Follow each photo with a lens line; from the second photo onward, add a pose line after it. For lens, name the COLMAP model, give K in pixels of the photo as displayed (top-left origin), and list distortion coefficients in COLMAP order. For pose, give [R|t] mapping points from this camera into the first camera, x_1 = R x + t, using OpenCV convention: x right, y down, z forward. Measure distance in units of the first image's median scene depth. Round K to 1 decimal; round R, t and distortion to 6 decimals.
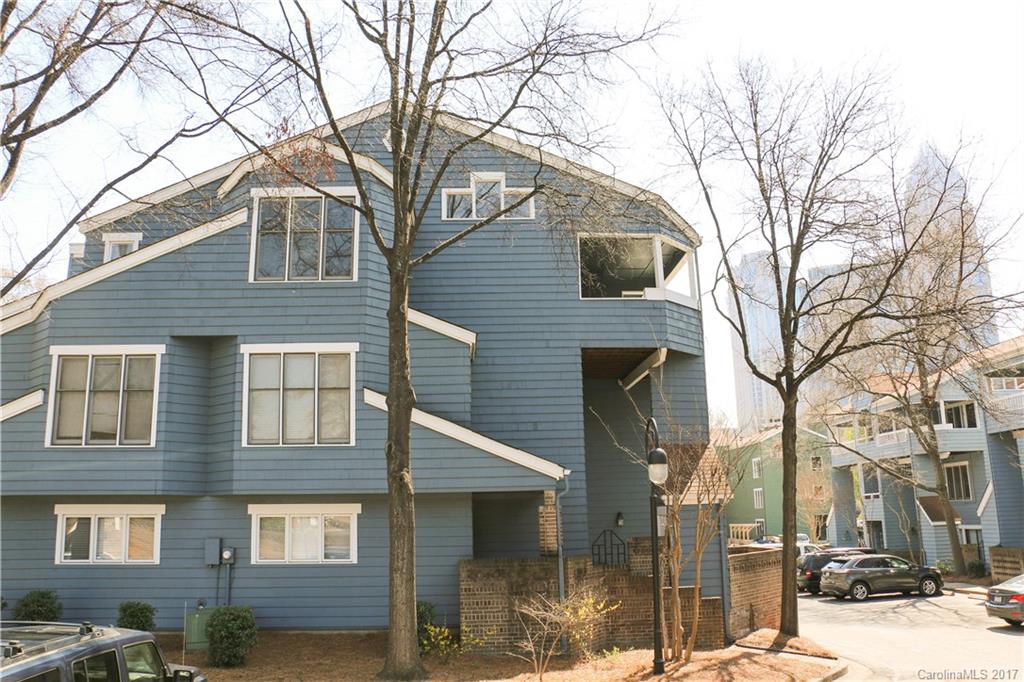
lens RADIAL K [[829.4, 0, 512.7], [0, 829.4, 356.9], [0, 0, 1]] dist [-0.165874, 0.125579]
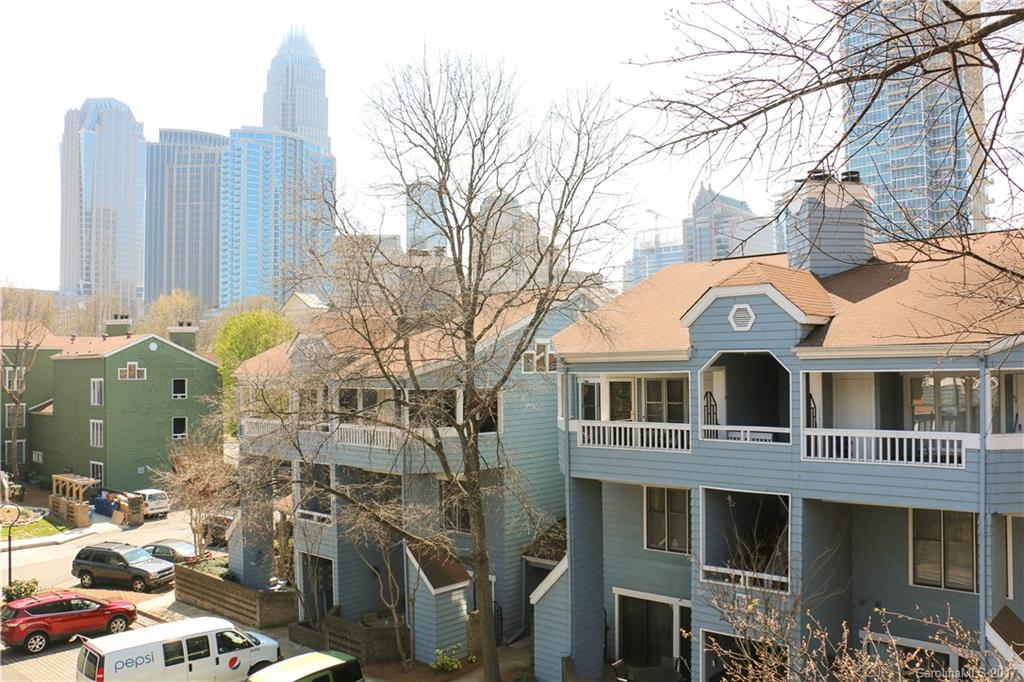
lens RADIAL K [[829.4, 0, 512.7], [0, 829.4, 356.9], [0, 0, 1]] dist [-0.165874, 0.125579]
pose [[0.704641, 0.030624, 0.708903, 0.104282], [-0.142460, 0.984831, 0.099060, -0.032005], [-0.695116, -0.170792, 0.698315, 0.476292]]
